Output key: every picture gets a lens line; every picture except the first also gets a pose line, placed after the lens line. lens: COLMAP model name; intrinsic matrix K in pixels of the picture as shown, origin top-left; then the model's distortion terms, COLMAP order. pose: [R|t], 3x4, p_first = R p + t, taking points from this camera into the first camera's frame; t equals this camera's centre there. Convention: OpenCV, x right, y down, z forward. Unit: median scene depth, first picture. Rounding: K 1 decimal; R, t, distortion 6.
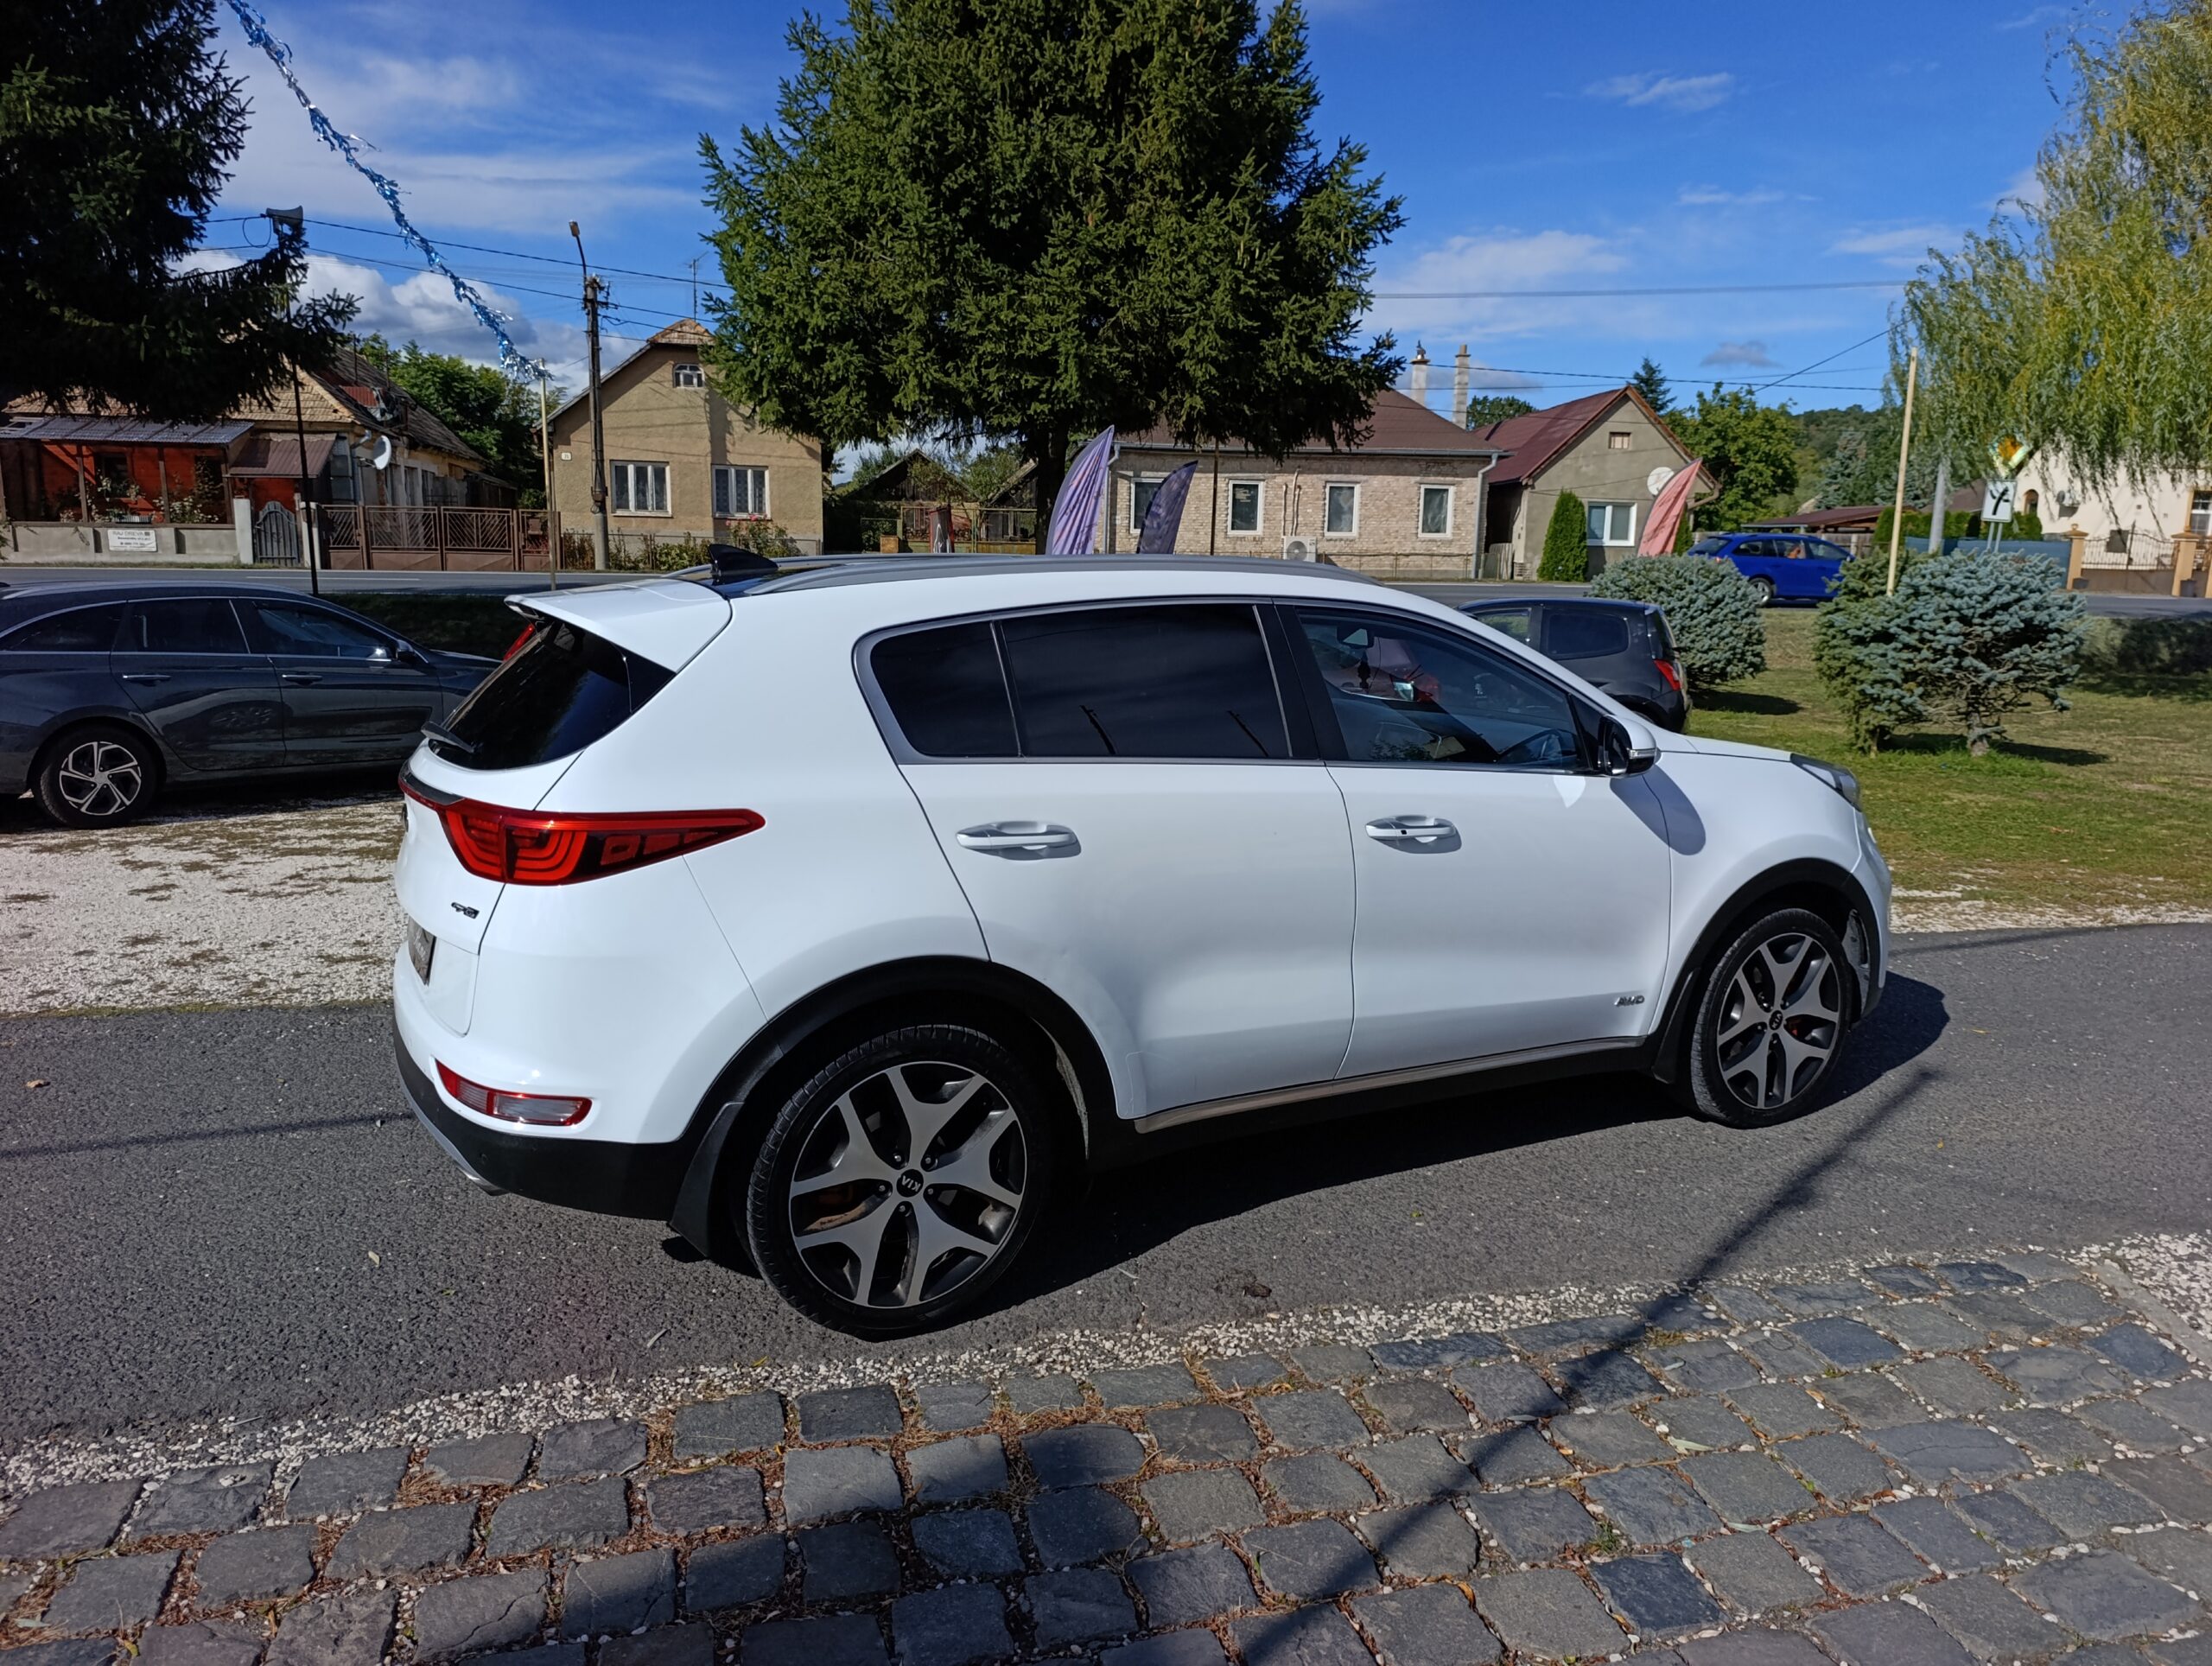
lens RADIAL K [[1484.6, 0, 1106.0], [0, 1484.6, 833.0], [0, 0, 1]] dist [0.026095, -0.030390]
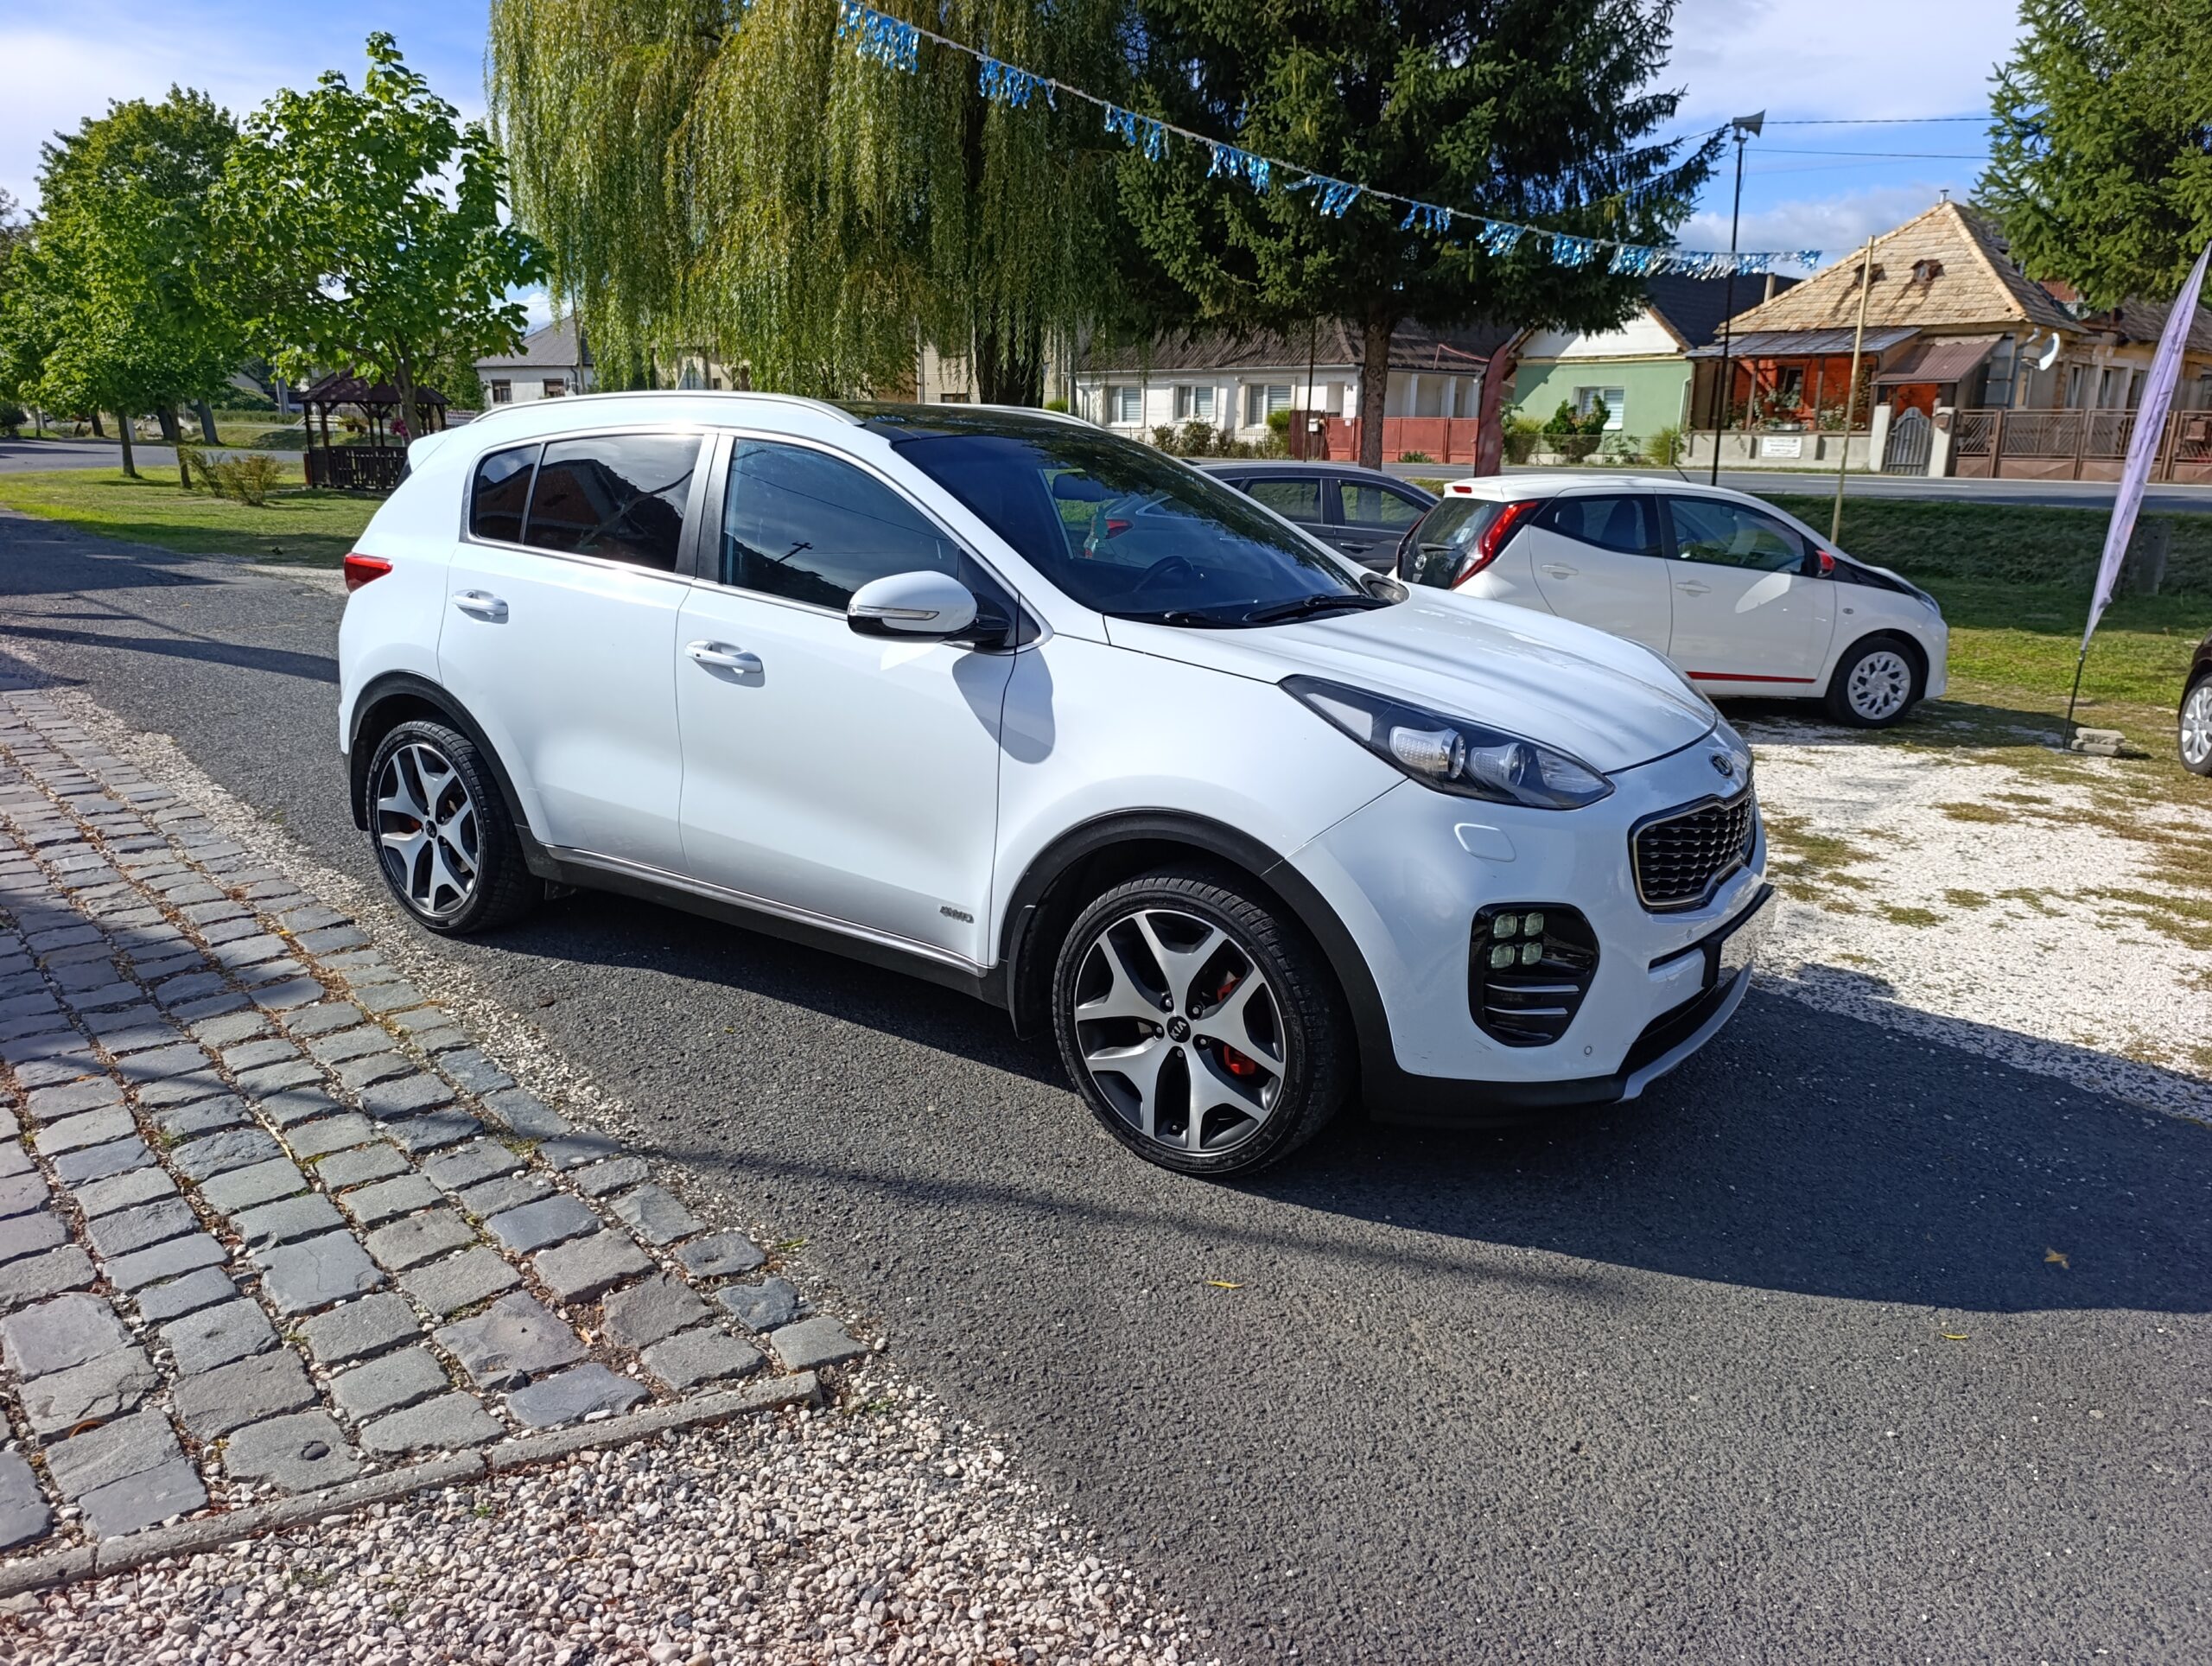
lens RADIAL K [[1484.6, 0, 1106.0], [0, 1484.6, 833.0], [0, 0, 1]] dist [0.026095, -0.030390]
pose [[0.478437, 0.221012, -0.849854, 0.094729], [-0.173612, 0.972512, 0.155174, -0.006916], [0.860788, 0.073304, 0.503656, 0.054848]]
